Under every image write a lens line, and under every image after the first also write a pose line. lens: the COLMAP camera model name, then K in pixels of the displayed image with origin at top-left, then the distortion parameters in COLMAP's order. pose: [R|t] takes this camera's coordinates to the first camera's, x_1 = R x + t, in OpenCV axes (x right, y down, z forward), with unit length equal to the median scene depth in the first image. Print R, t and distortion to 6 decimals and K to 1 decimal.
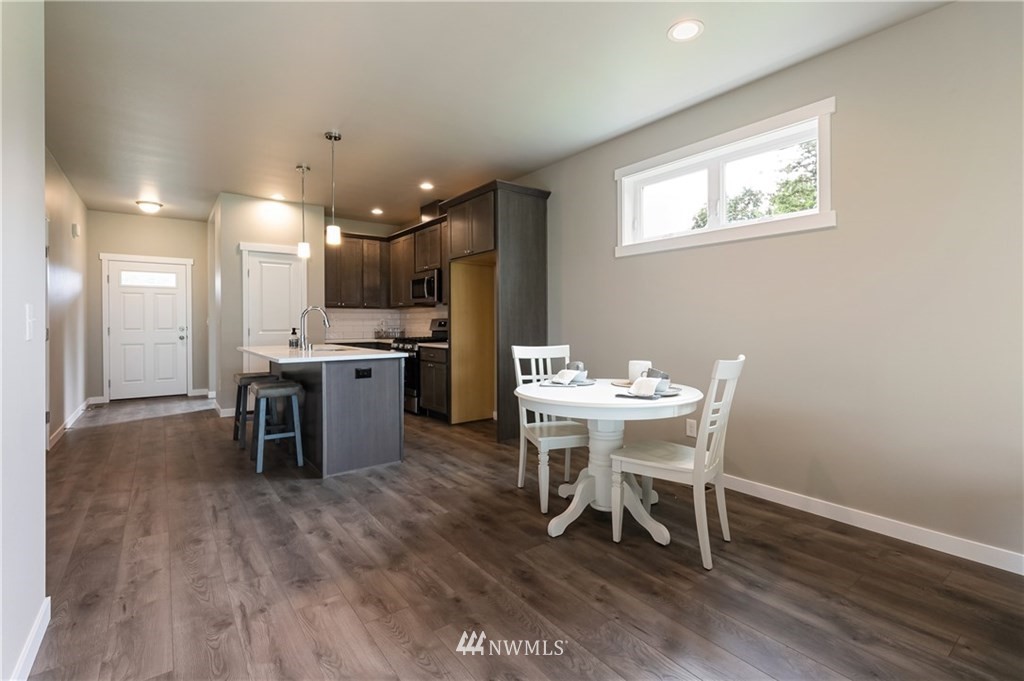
lens RADIAL K [[466.6, 0, 523.3], [0, 466.6, 329.3], [0, 0, 1]] dist [0.002815, 0.000081]
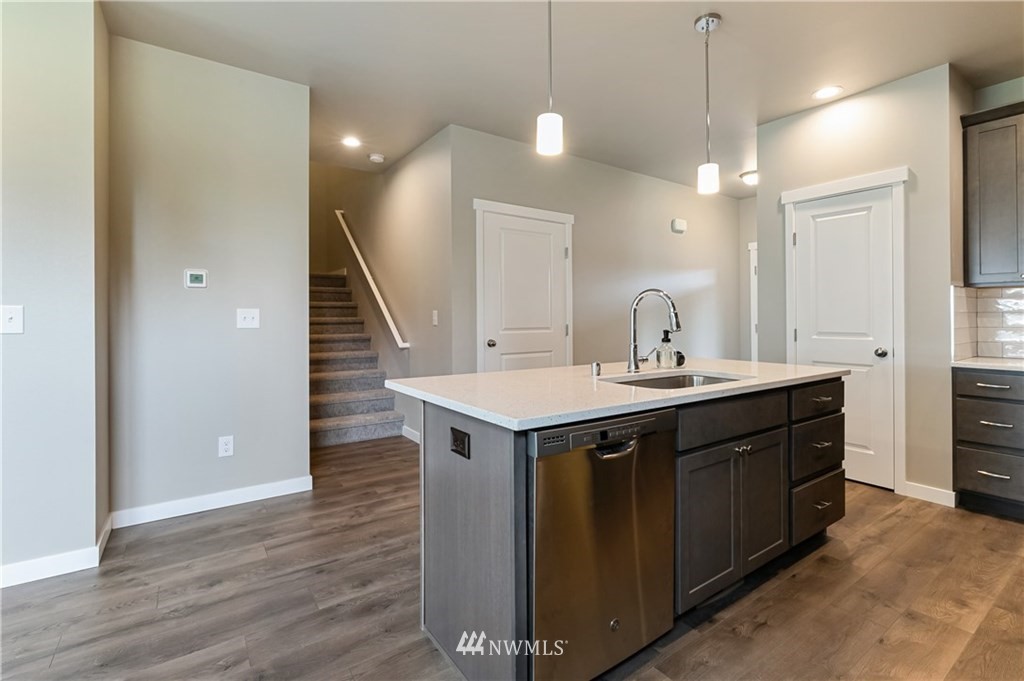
lens RADIAL K [[466.6, 0, 508.9], [0, 466.6, 318.1], [0, 0, 1]] dist [0.002815, 0.000081]
pose [[-0.048667, 0.001970, -0.998813, 0.056097], [-0.014469, 0.999892, 0.002677, -0.015852], [0.998710, 0.014582, -0.048633, 0.817718]]
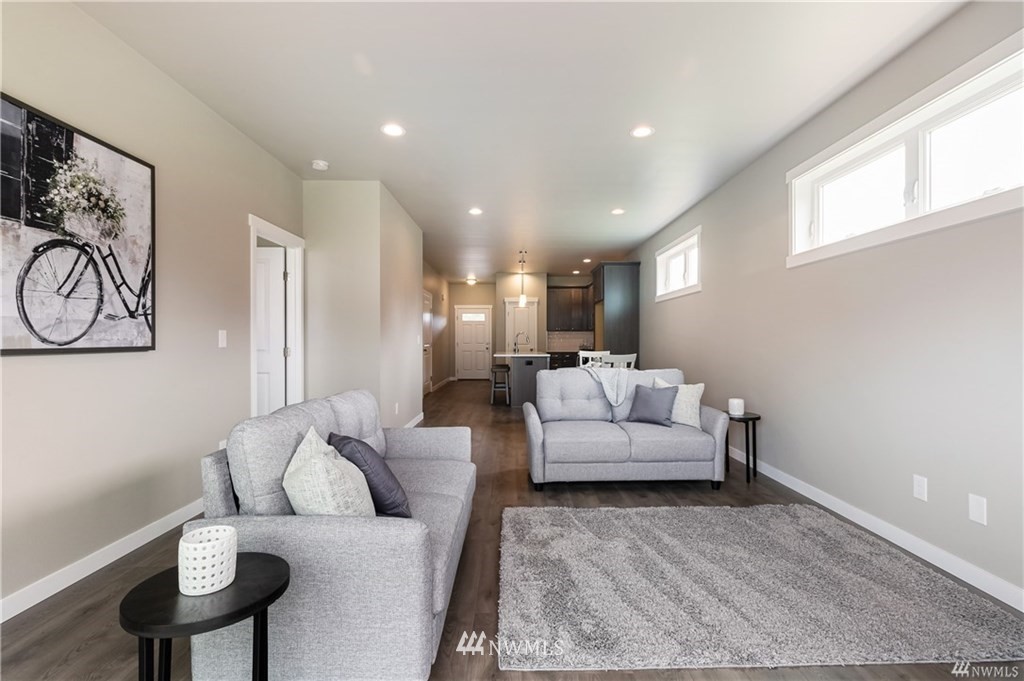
lens RADIAL K [[466.6, 0, 517.3], [0, 466.6, 340.4], [0, 0, 1]] dist [0.002815, 0.000081]
pose [[0.798528, 0.000419, -0.601958, 0.713789], [-0.009206, 0.999891, -0.011515, 0.010262], [0.601888, 0.014737, 0.798445, -0.598089]]
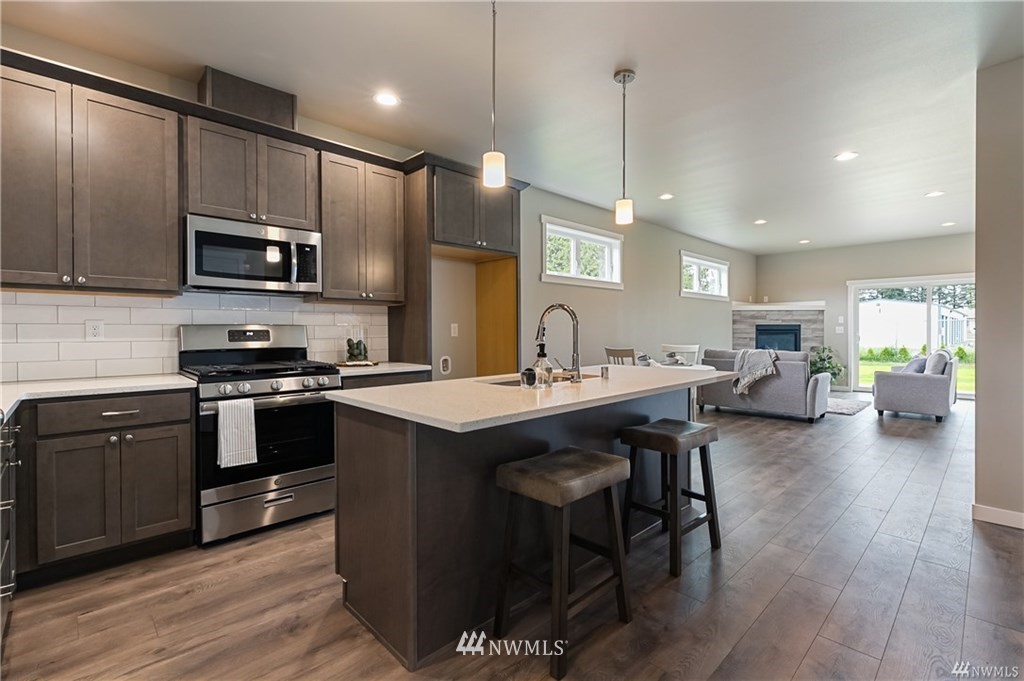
lens RADIAL K [[466.6, 0, 514.7], [0, 466.6, 334.7], [0, 0, 1]] dist [0.002815, 0.000081]
pose [[-0.115786, -0.009432, 0.993229, -0.933141], [0.016237, 0.999803, 0.011387, -0.017824], [-0.993141, 0.017446, -0.115610, 1.051105]]
